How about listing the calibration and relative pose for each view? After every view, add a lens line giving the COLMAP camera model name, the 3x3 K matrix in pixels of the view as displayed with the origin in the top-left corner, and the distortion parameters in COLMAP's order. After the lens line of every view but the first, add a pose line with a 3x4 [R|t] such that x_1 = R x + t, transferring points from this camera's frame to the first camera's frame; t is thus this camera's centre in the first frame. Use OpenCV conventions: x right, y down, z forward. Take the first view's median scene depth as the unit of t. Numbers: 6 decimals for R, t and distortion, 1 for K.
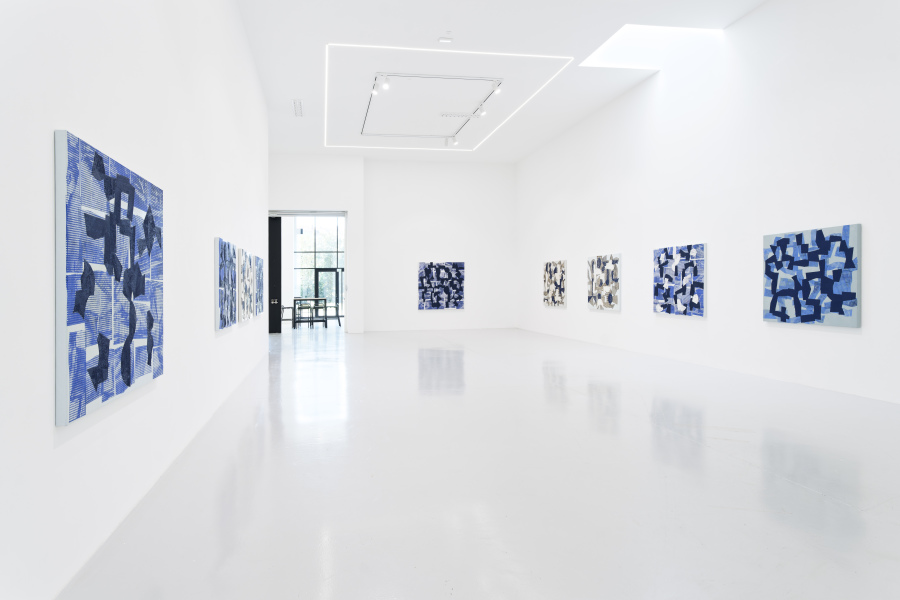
lens RADIAL K [[437.6, 0, 447.5], [0, 437.6, 297.8], [0, 0, 1]] dist [-0.001084, -0.000252]
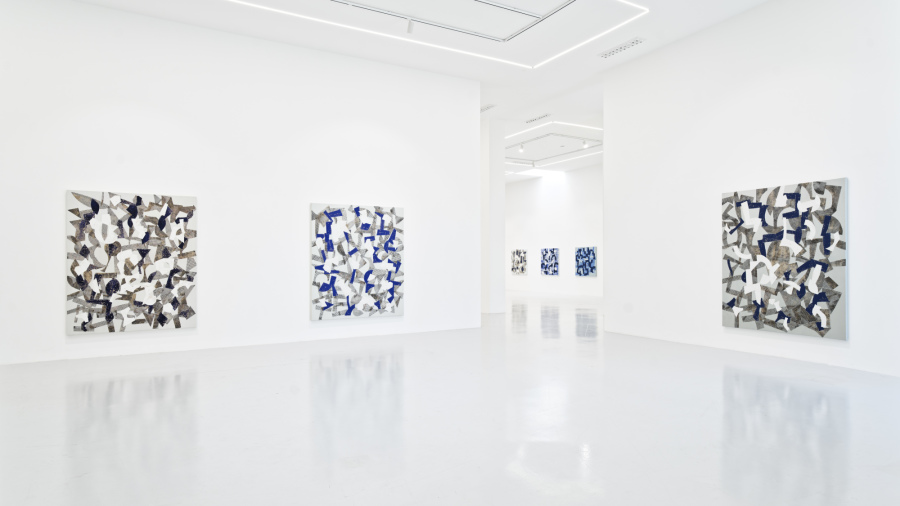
lens RADIAL K [[527.7, 0, 445.0], [0, 527.7, 251.4], [0, 0, 1]] dist [0.072789, 0.001204]
pose [[0.961239, 0.017283, 0.275174, -0.910797], [-0.004524, 0.998888, -0.046932, 0.048056], [-0.275679, 0.043868, 0.960248, -1.797153]]
